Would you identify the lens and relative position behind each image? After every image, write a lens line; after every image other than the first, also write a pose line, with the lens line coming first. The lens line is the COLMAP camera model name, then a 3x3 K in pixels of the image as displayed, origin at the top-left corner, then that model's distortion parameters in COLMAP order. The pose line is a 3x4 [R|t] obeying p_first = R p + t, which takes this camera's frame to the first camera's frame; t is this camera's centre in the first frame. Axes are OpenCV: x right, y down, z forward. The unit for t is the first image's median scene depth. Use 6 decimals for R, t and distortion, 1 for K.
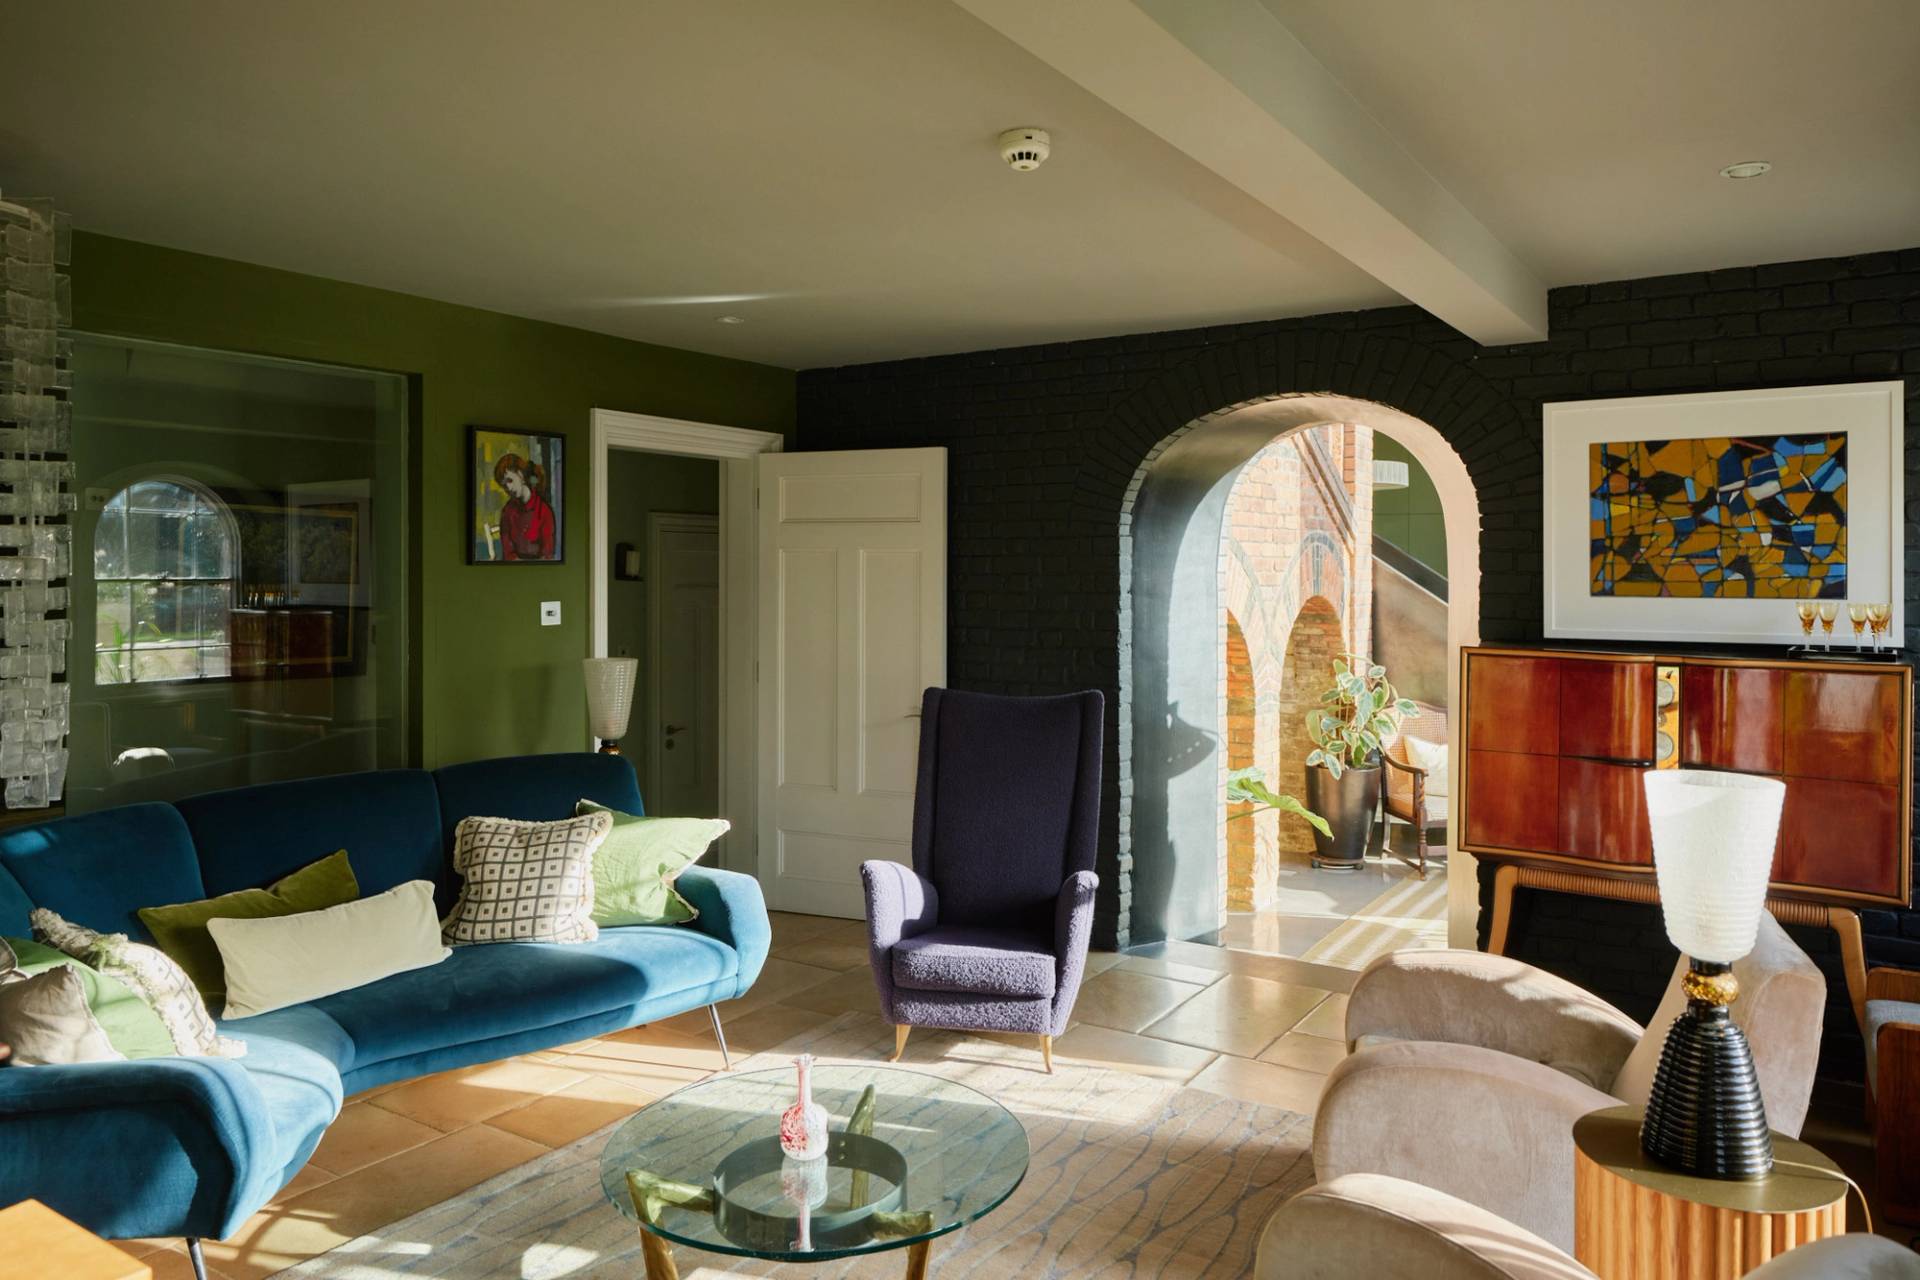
lens RADIAL K [[1309.7, 0, 975.5], [0, 1309.7, 578.1], [0, 0, 1]] dist [-0.001090, -0.001324]
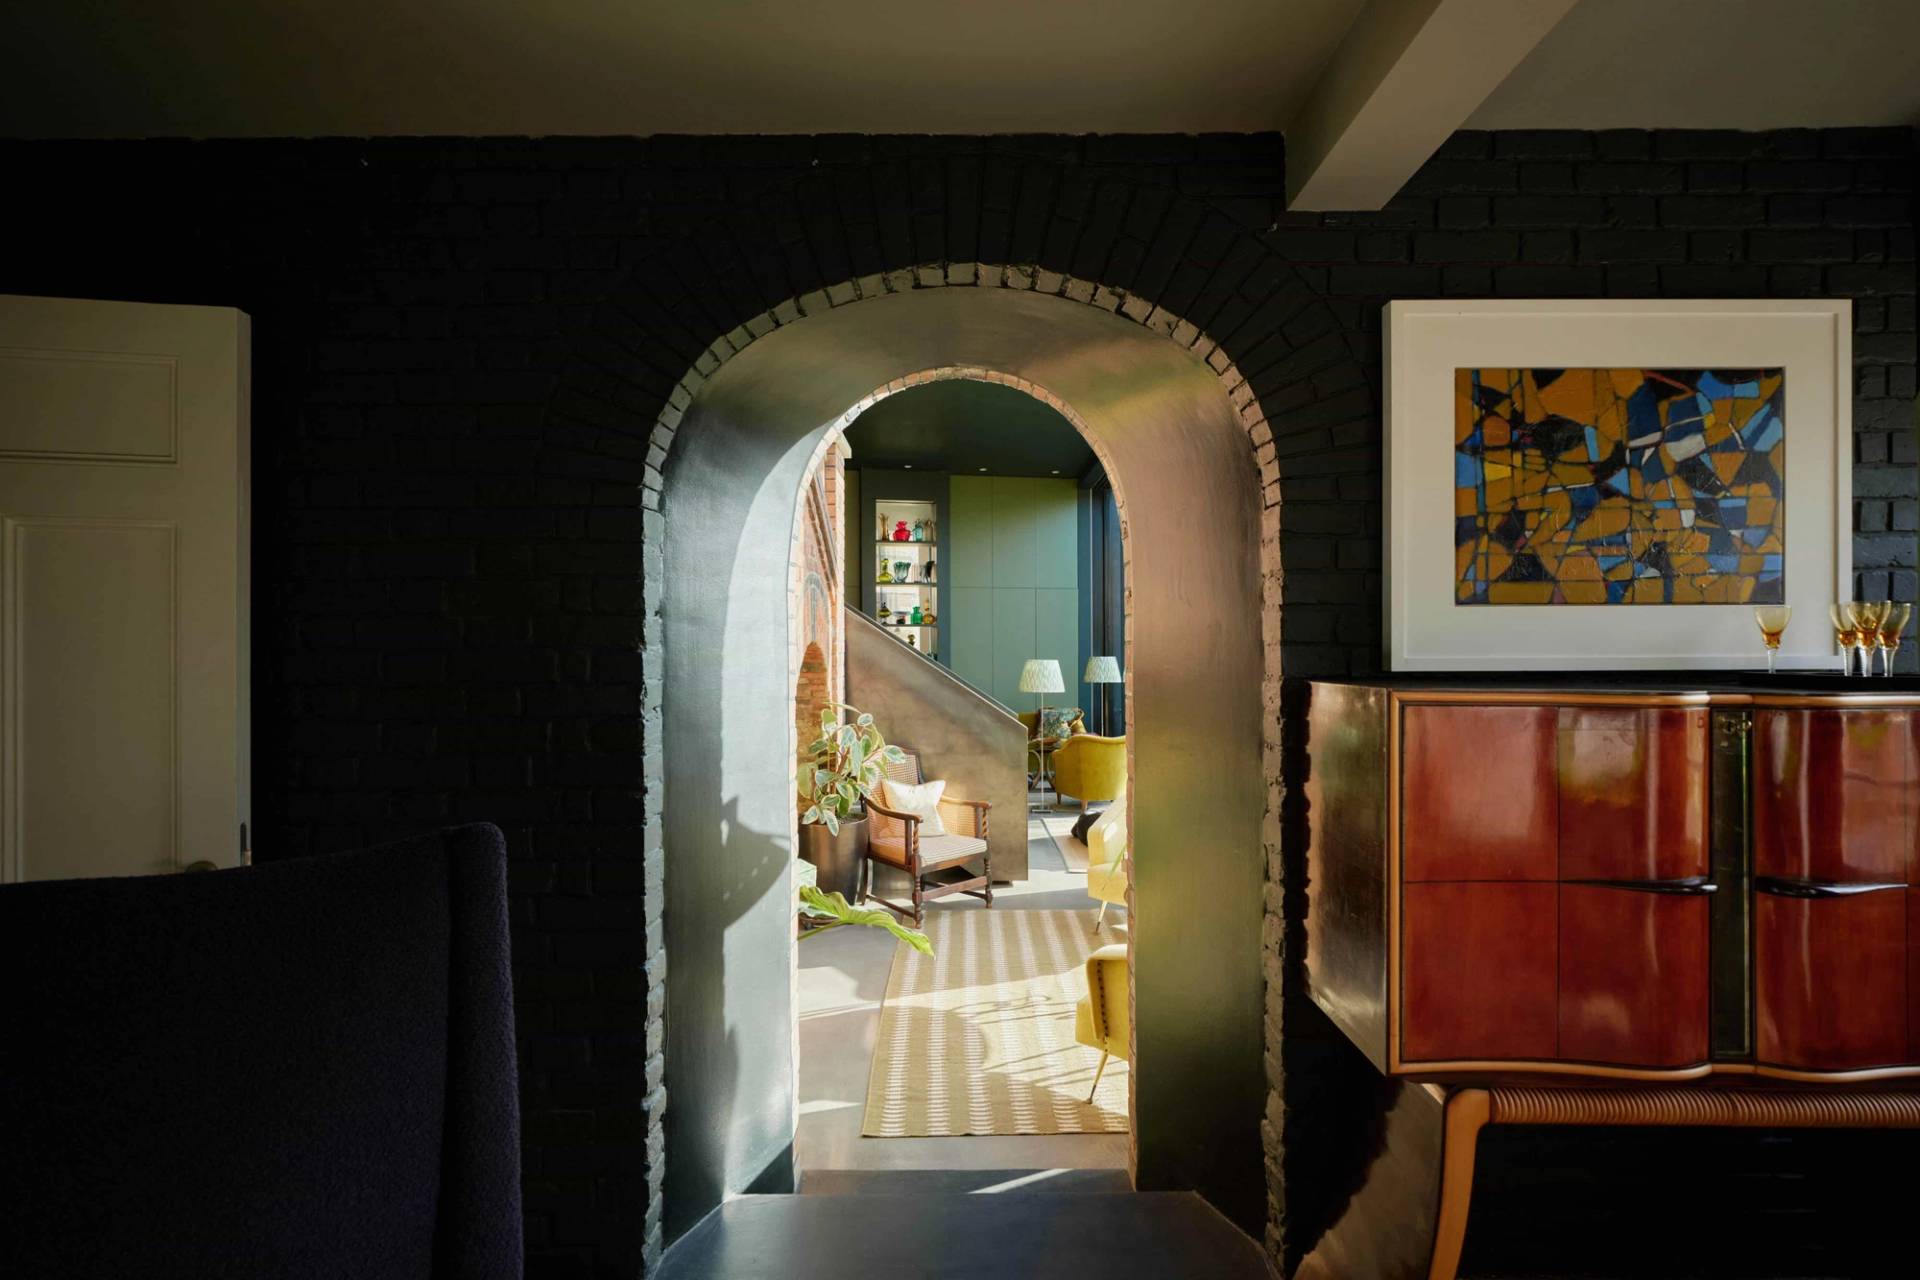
lens RADIAL K [[853.3, 0, 966.3], [0, 853.3, 642.8], [0, 0, 1]] dist [0.001318, -0.000091]
pose [[0.839127, -0.004540, 0.543916, 0.038117], [0.008629, 0.999950, -0.004965, 0.033335], [-0.543866, 0.008860, 0.839125, 0.795428]]
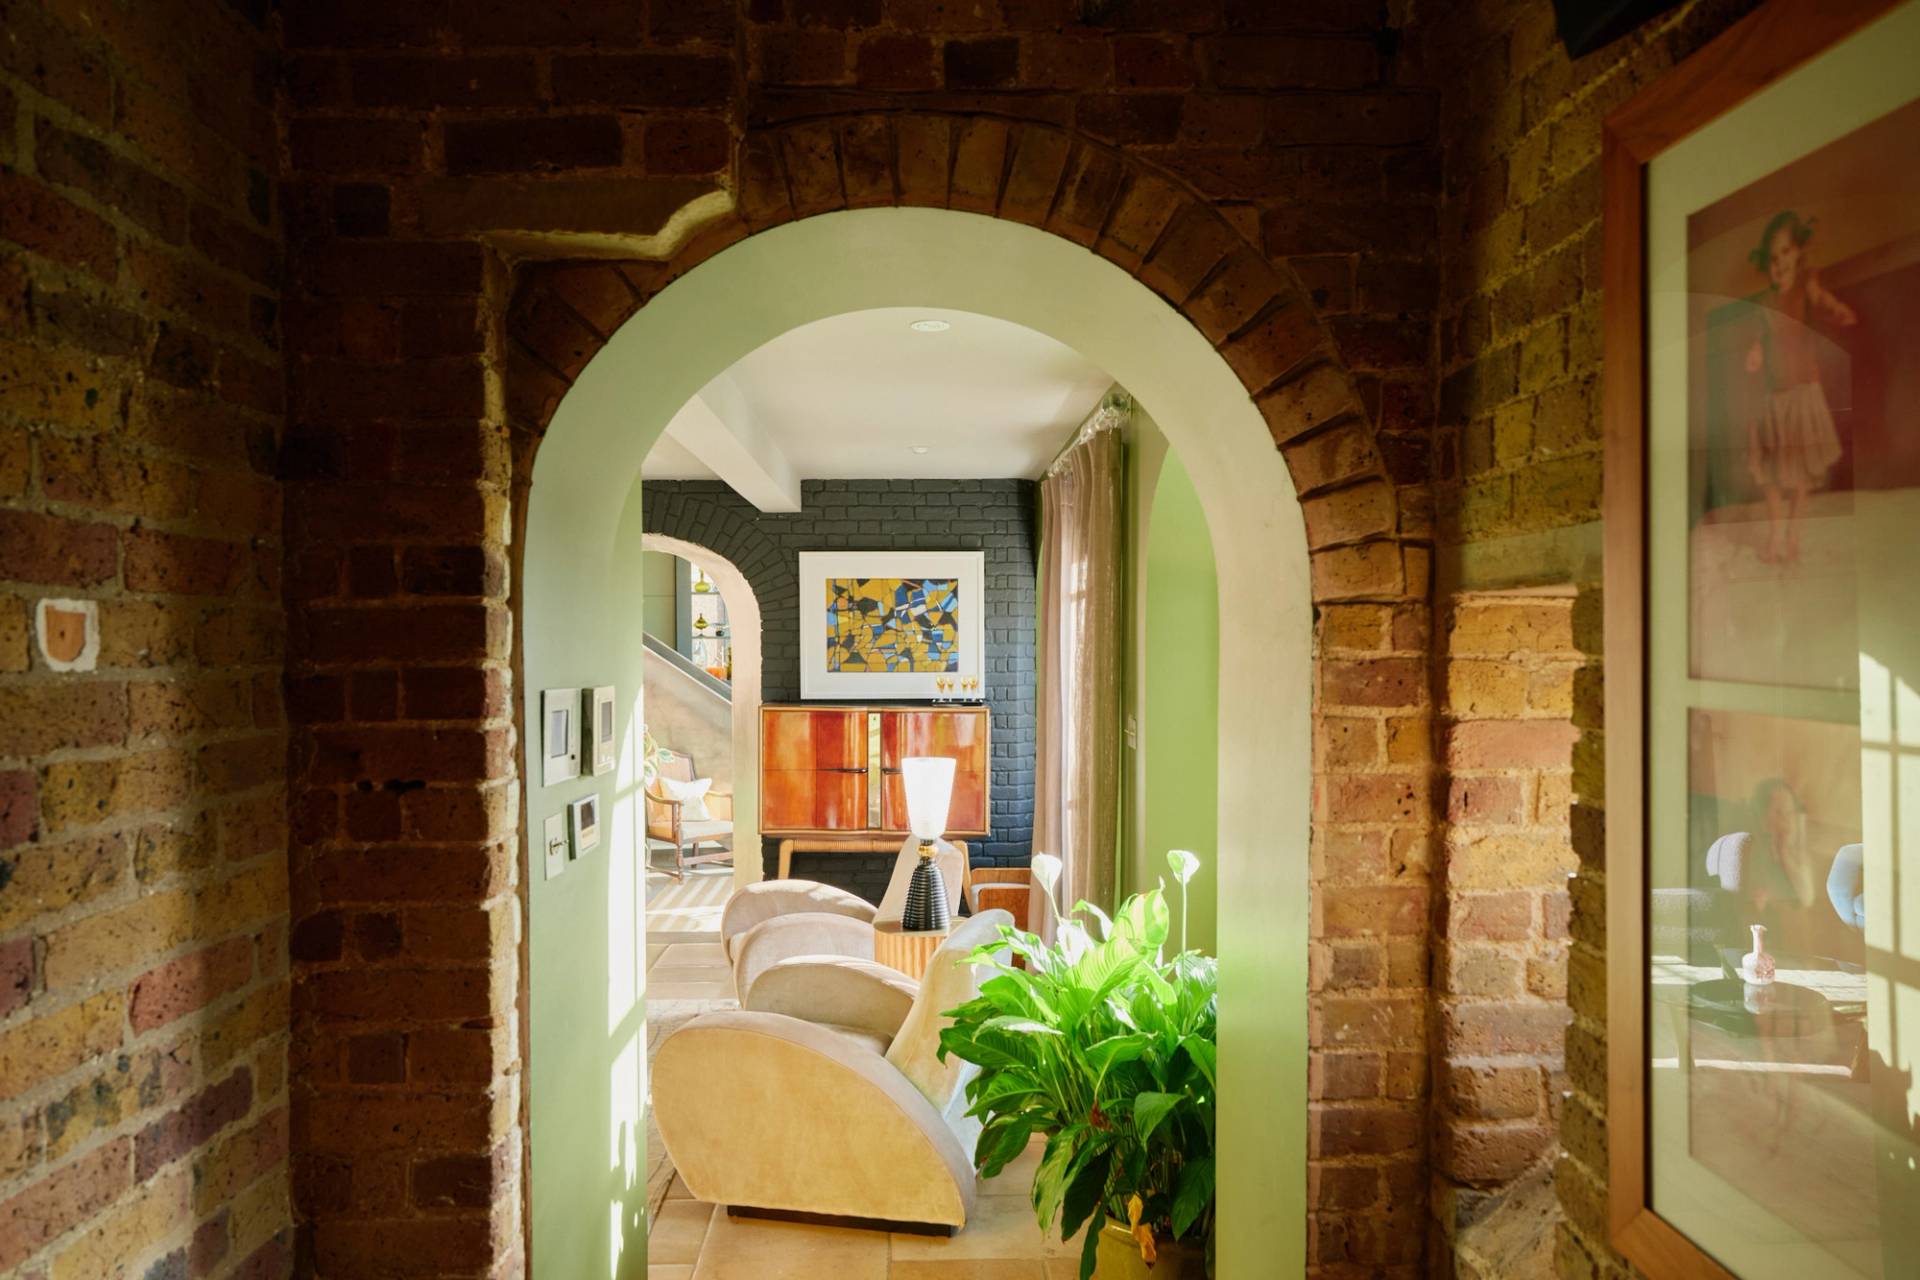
lens RADIAL K [[1309.7, 0, 949.8], [0, 1309.7, 654.6], [0, 0, 1]] dist [-0.001090, -0.001324]
pose [[0.820471, -0.010336, 0.571594, -0.341933], [0.004955, 0.999928, 0.010969, -0.025879], [-0.571666, -0.006168, 0.820463, -0.430201]]
